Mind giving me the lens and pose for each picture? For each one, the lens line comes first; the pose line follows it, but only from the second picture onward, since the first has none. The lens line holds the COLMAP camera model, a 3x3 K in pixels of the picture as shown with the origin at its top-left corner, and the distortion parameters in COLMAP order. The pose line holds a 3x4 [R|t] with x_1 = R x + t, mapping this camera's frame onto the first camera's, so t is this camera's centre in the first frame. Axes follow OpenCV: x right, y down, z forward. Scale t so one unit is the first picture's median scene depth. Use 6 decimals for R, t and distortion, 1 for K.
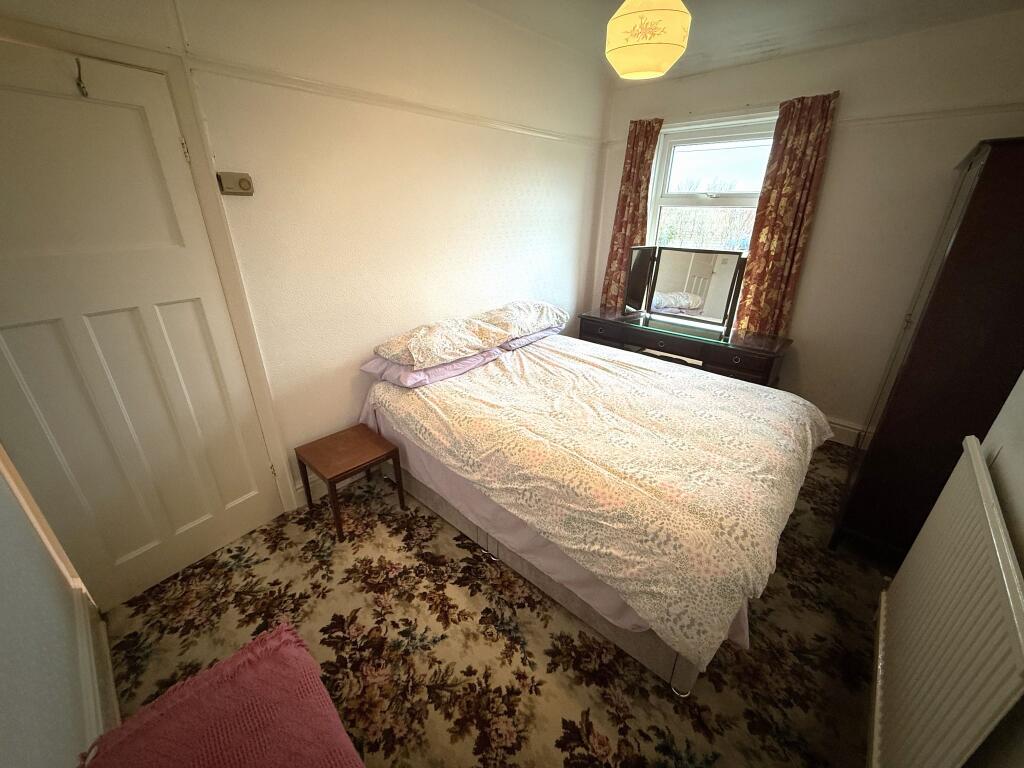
lens RADIAL K [[402.5, 0, 508.7], [0, 402.5, 384.5], [0, 0, 1]] dist [-0.001770, -0.000125]
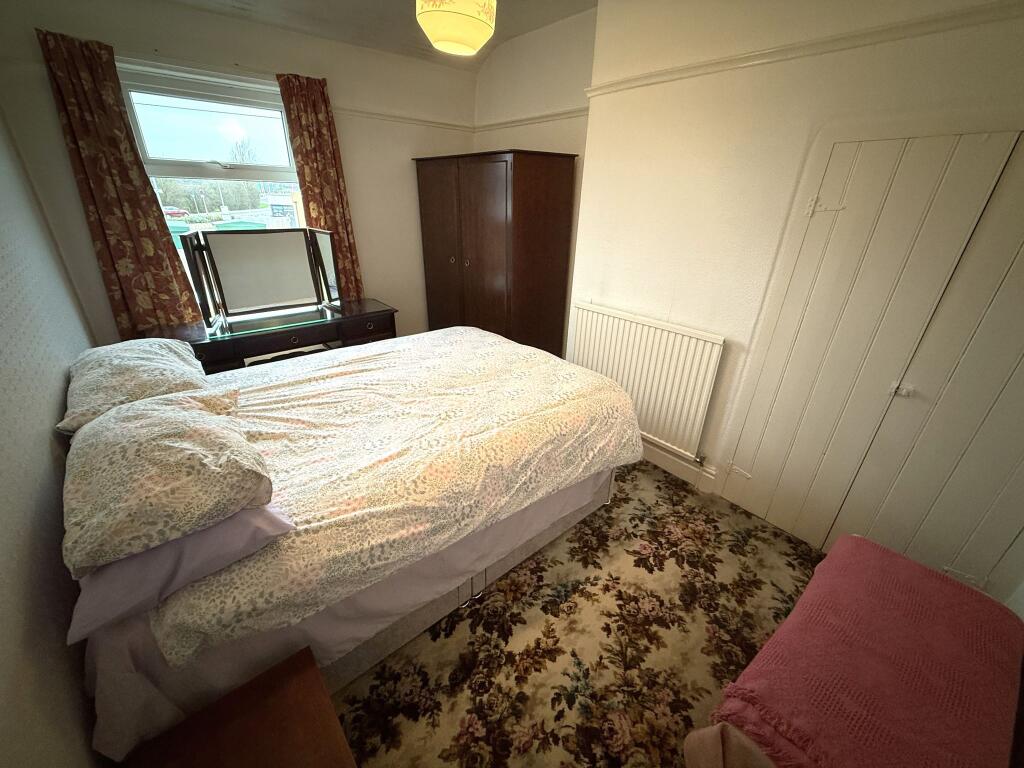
lens RADIAL K [[402.5, 0, 509.6], [0, 402.5, 384.0], [0, 0, 1]] dist [-0.001770, -0.000125]
pose [[0.135696, -0.425054, 0.894939, -0.688866], [0.377316, 0.857394, 0.350012, -0.267259], [-0.916089, 0.290179, 0.276725, 0.640308]]
